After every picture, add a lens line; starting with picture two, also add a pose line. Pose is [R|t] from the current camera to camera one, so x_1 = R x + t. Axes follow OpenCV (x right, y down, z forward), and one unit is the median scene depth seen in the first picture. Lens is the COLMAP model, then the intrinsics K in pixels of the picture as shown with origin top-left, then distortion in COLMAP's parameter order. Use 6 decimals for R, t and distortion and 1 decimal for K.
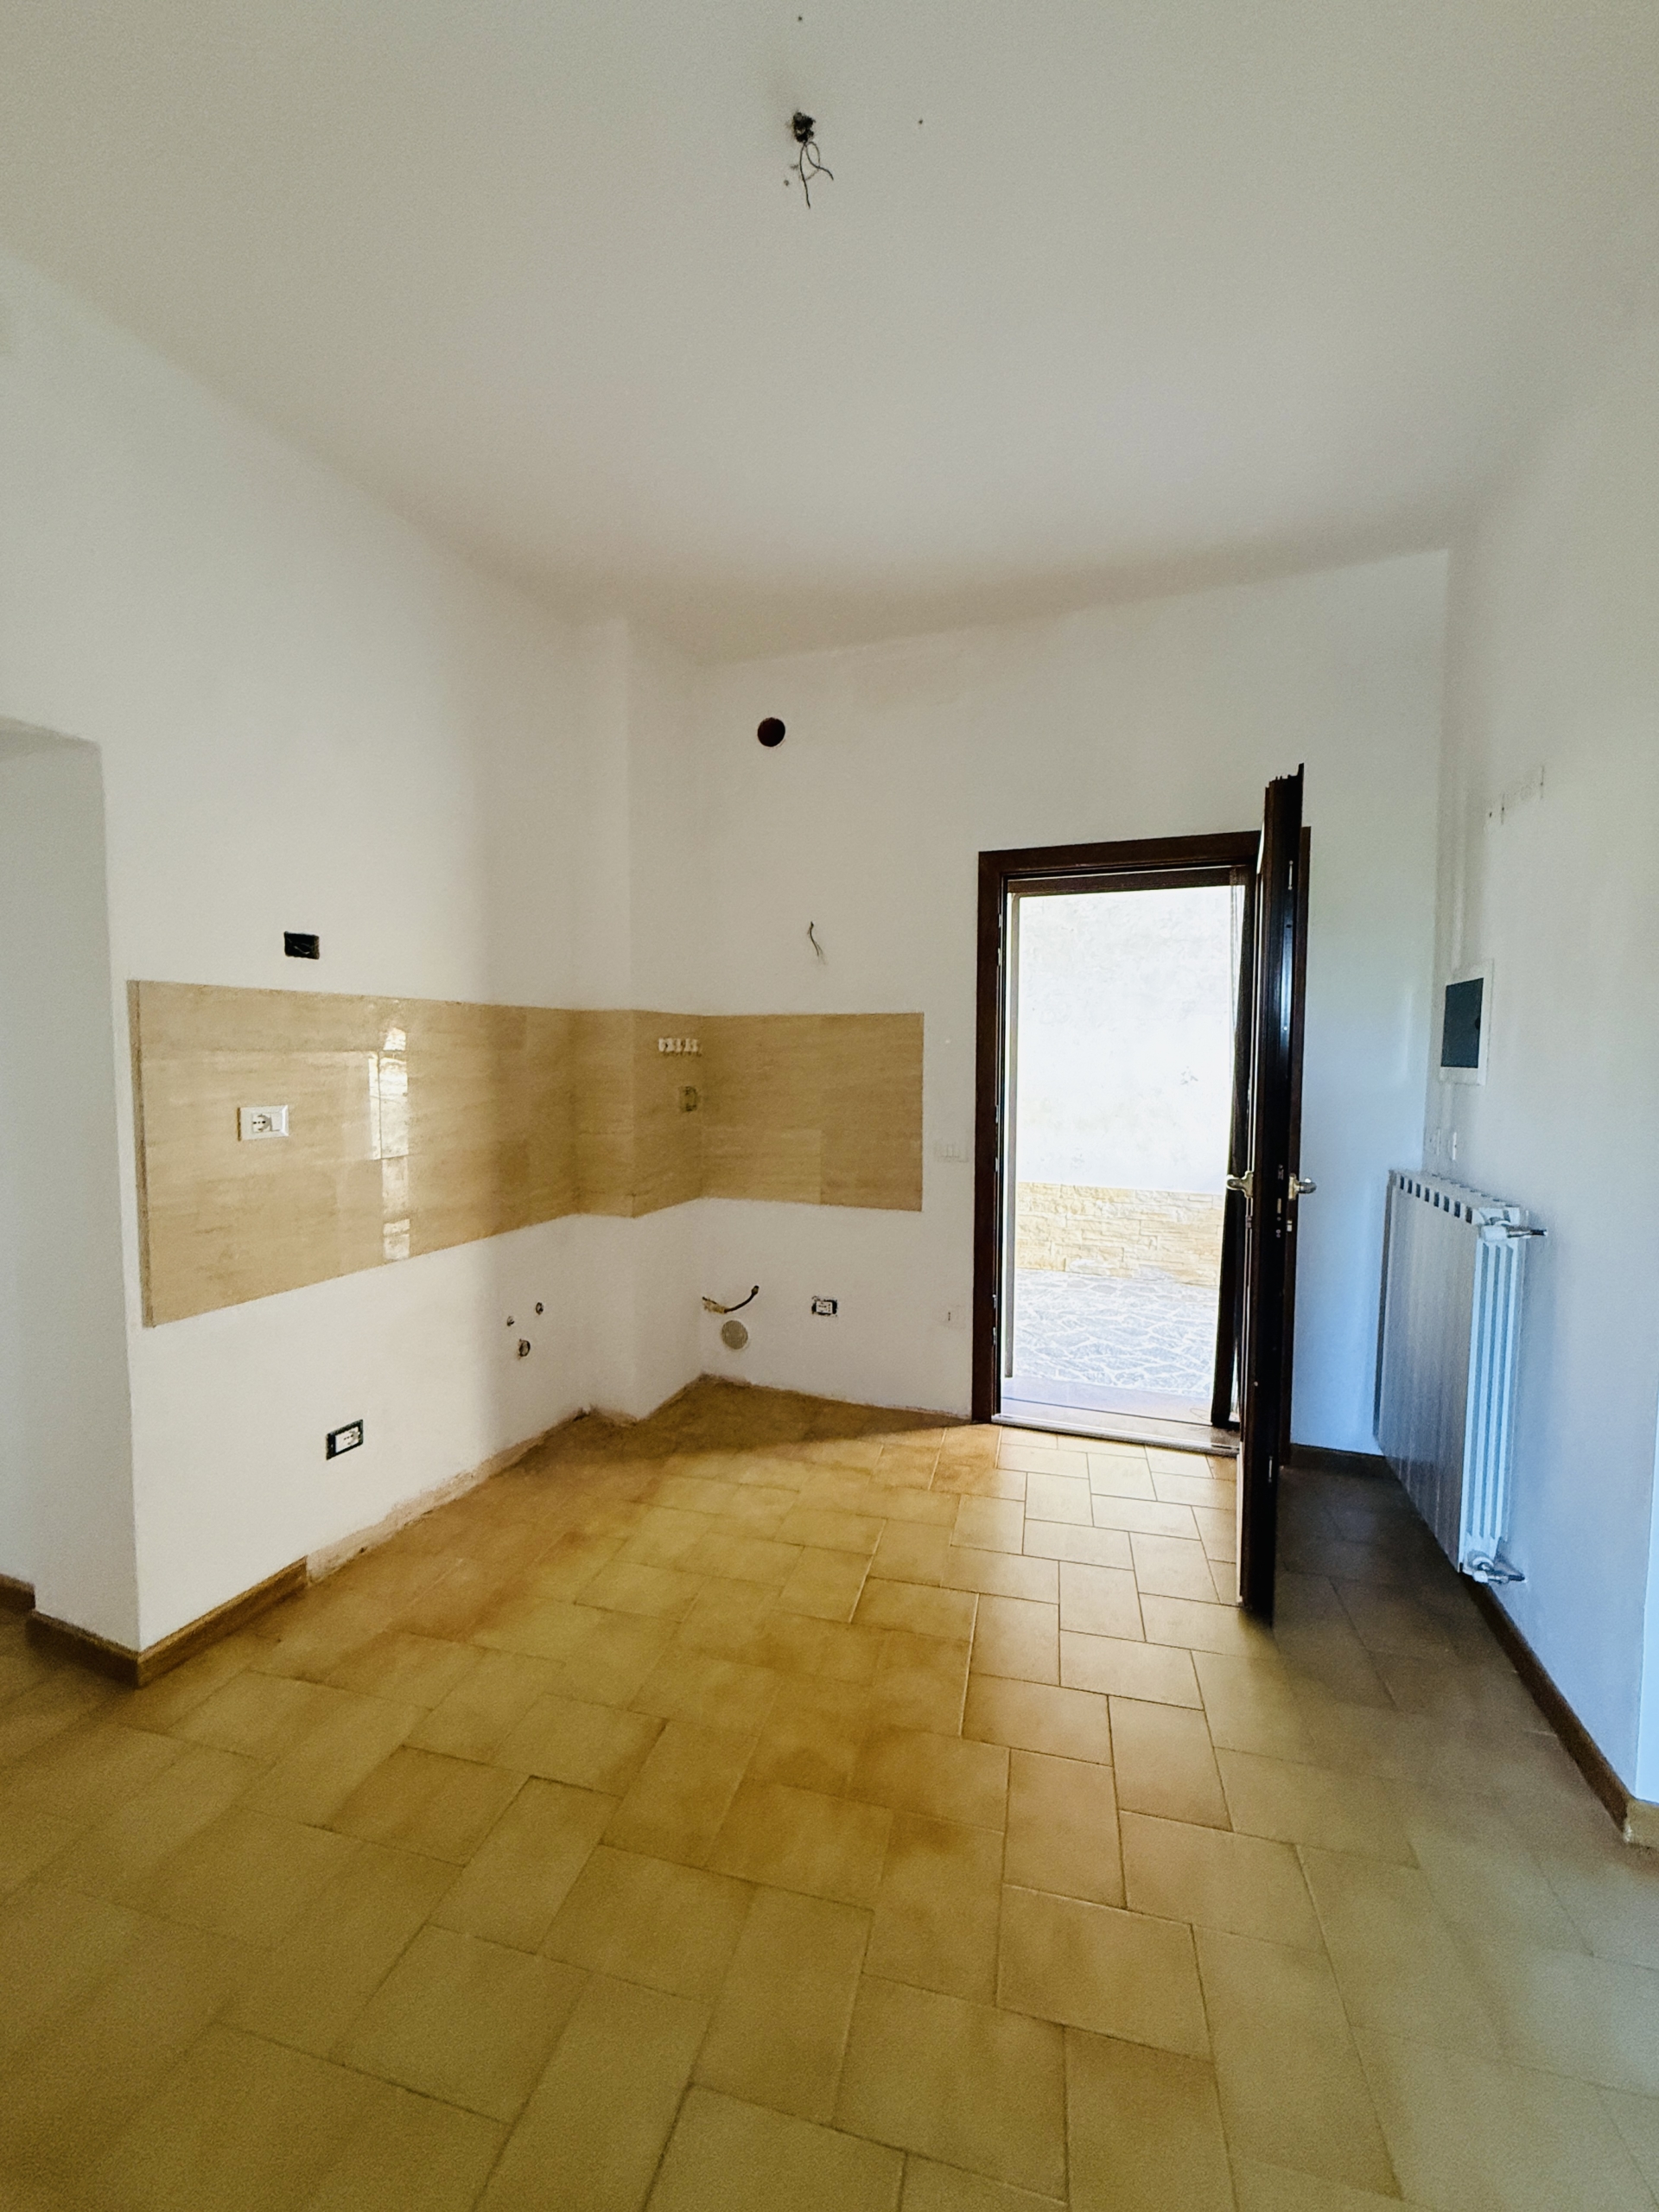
lens RADIAL K [[878.3, 0, 826.0], [0, 878.3, 1100.6], [0, 0, 1]] dist [-0.001795, 0.000523]
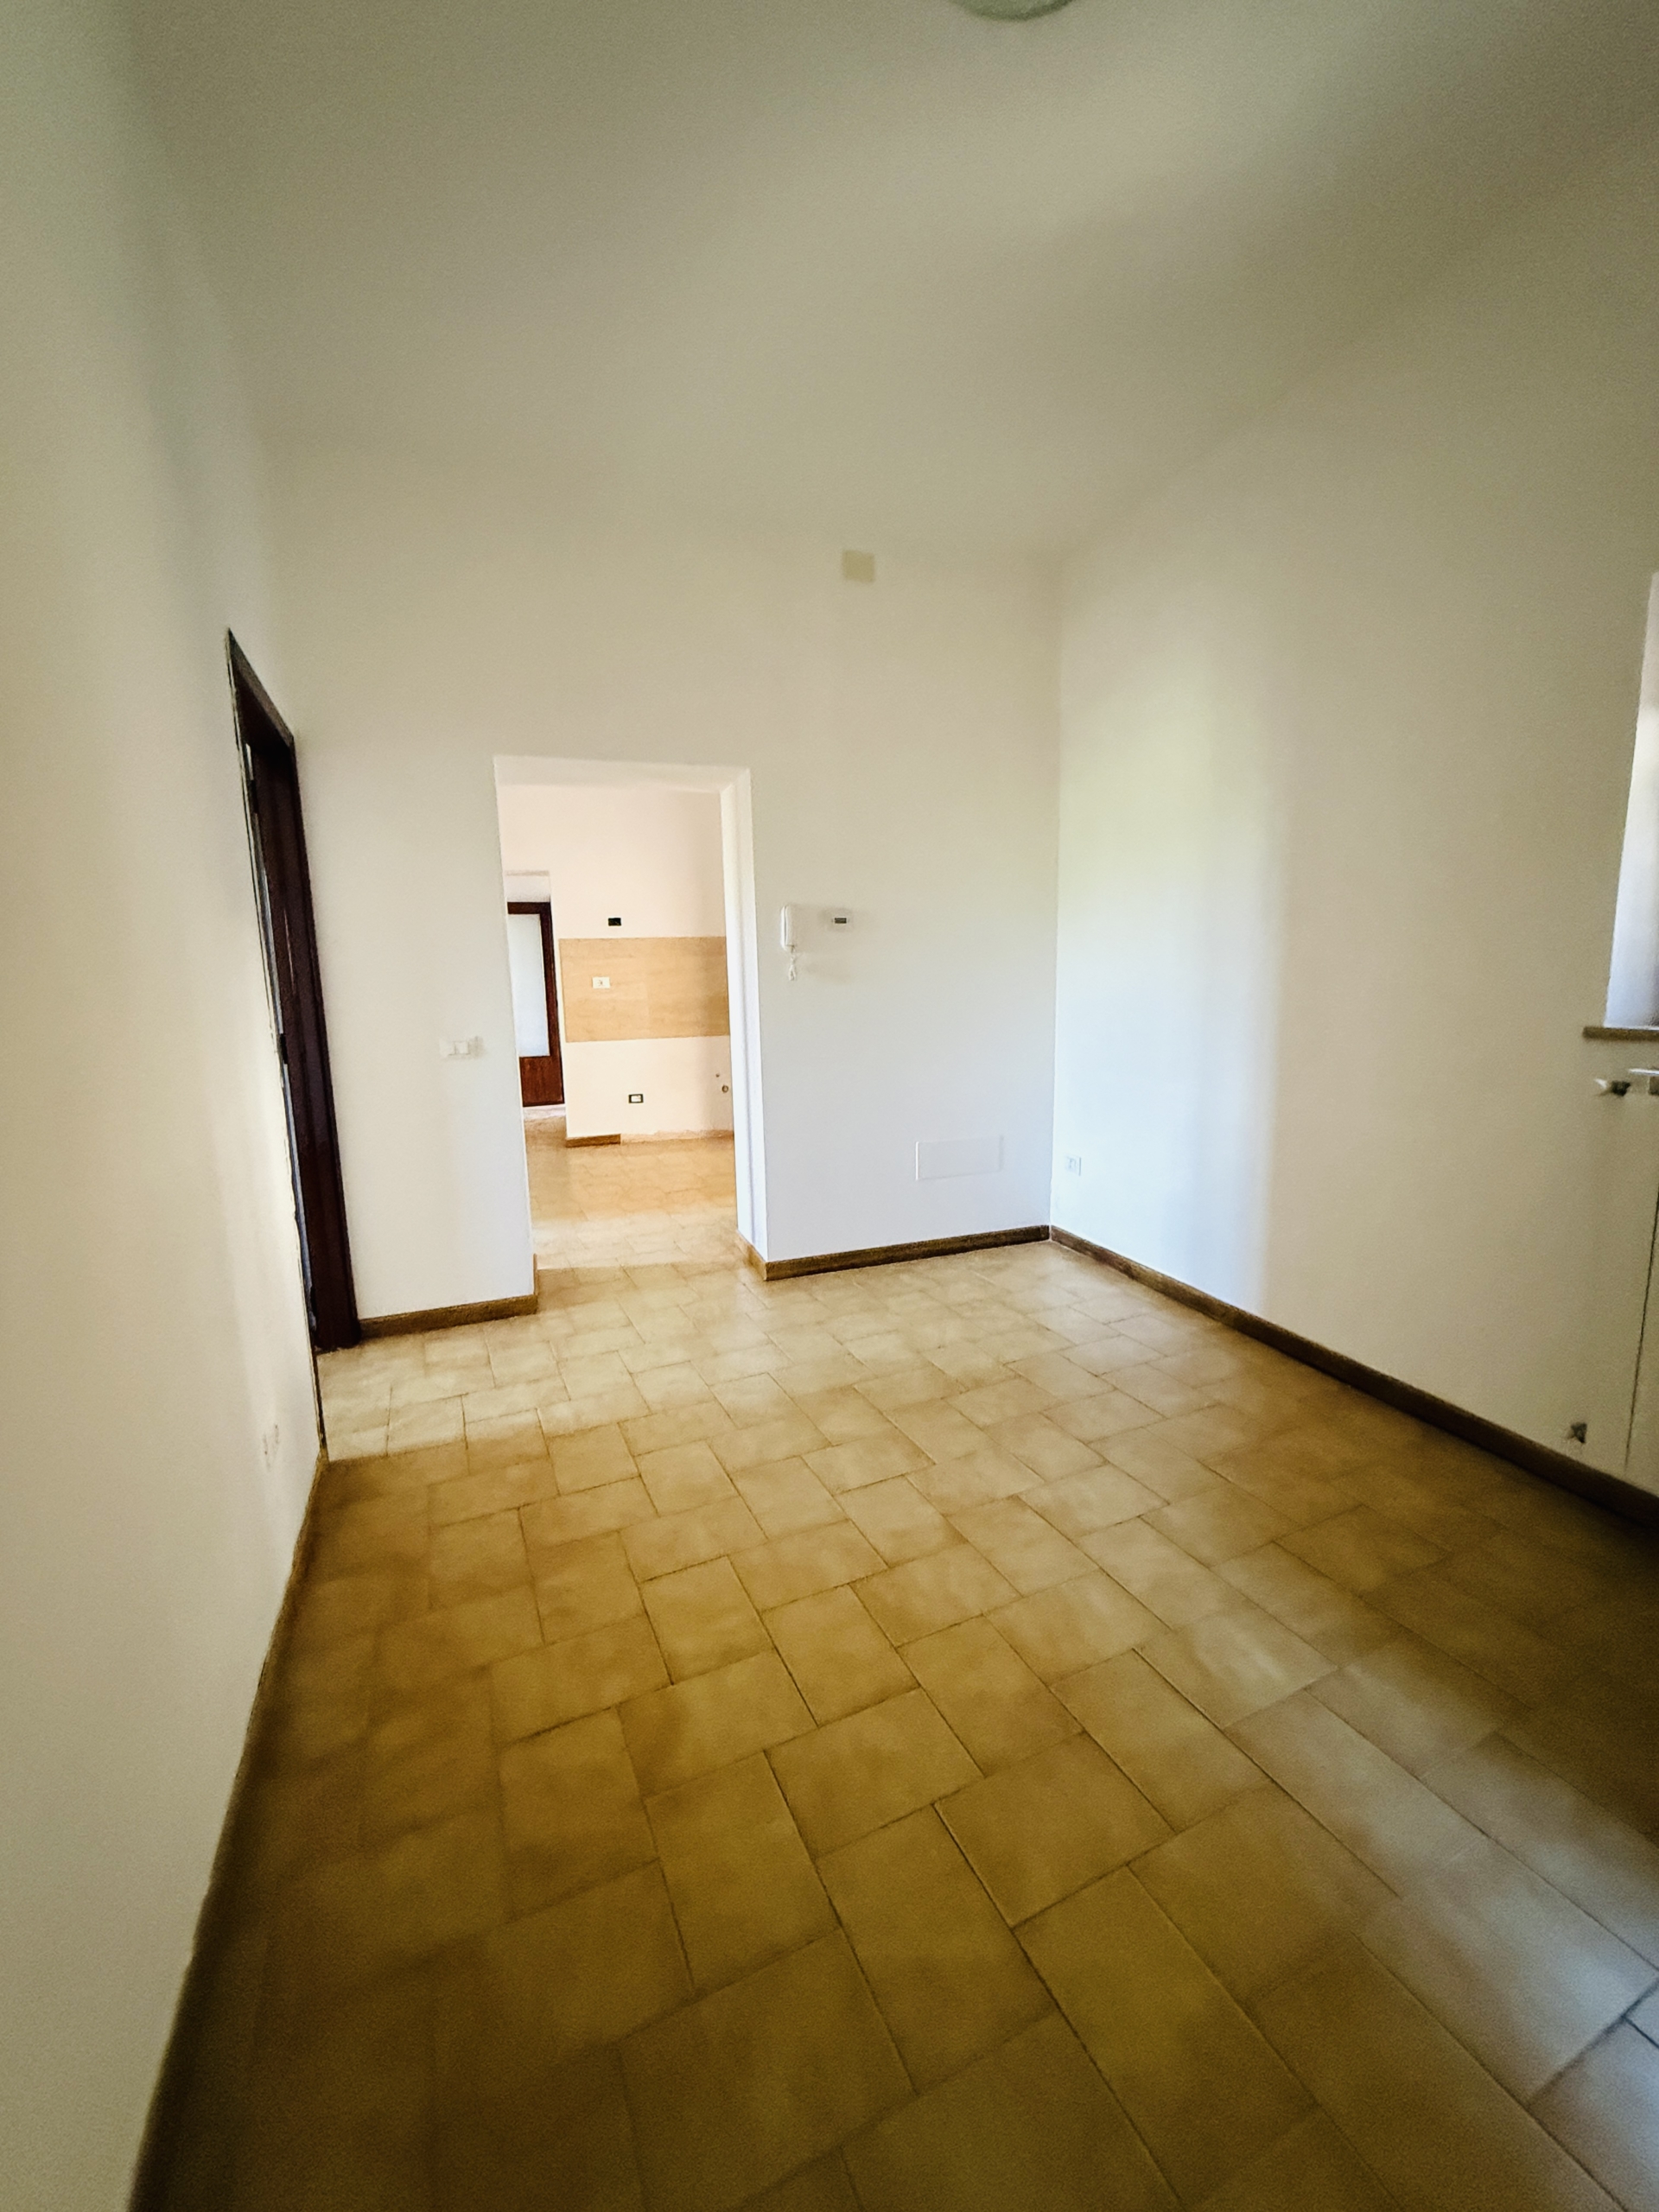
lens RADIAL K [[878.3, 0, 826.0], [0, 878.3, 1100.6], [0, 0, 1]] dist [-0.001795, 0.000523]
pose [[0.625078, 0.097918, -0.774396, 2.306966], [-0.020341, 0.993807, 0.109242, 0.084707], [0.780297, -0.052532, 0.623199, -0.314133]]
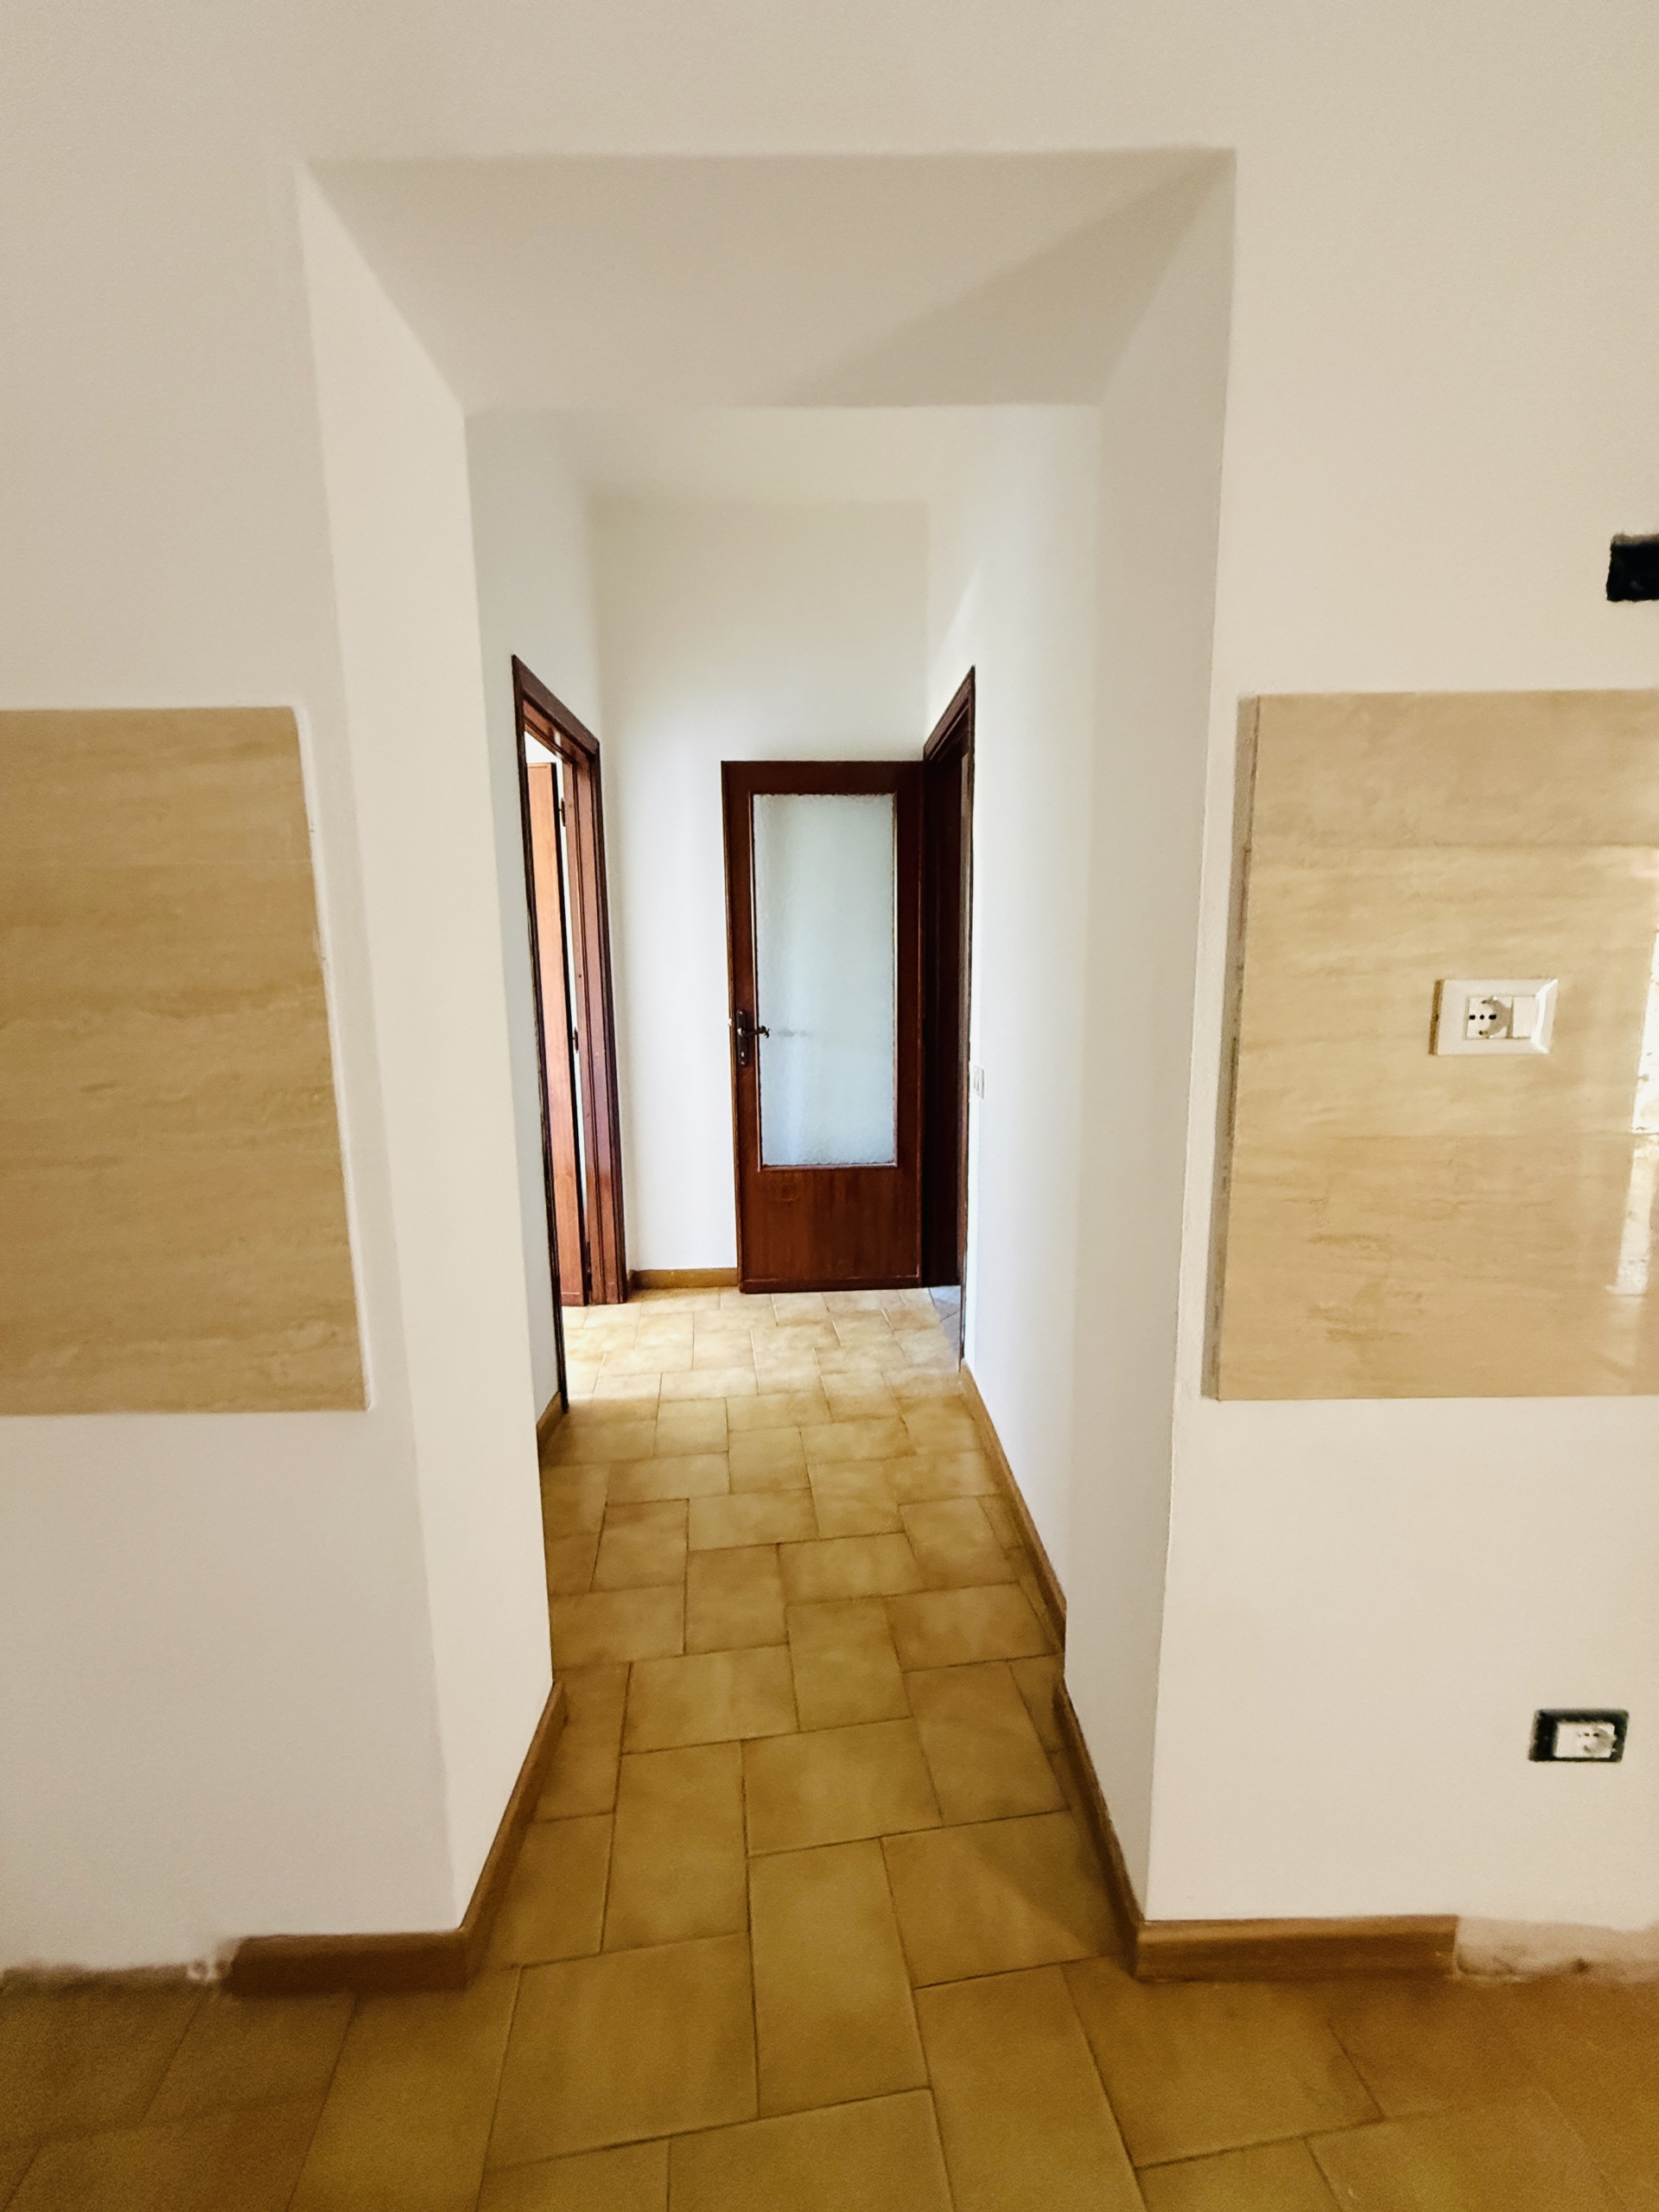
lens RADIAL K [[871.7, 0, 822.8], [0, 871.7, 1094.2], [0, 0, 1]] dist [-0.000127, 0.000305]
pose [[0.374909, 0.134518, -0.917250, -0.377681], [-0.039778, 0.990840, 0.129052, 0.020712], [0.926208, -0.011896, 0.376826, 0.549737]]
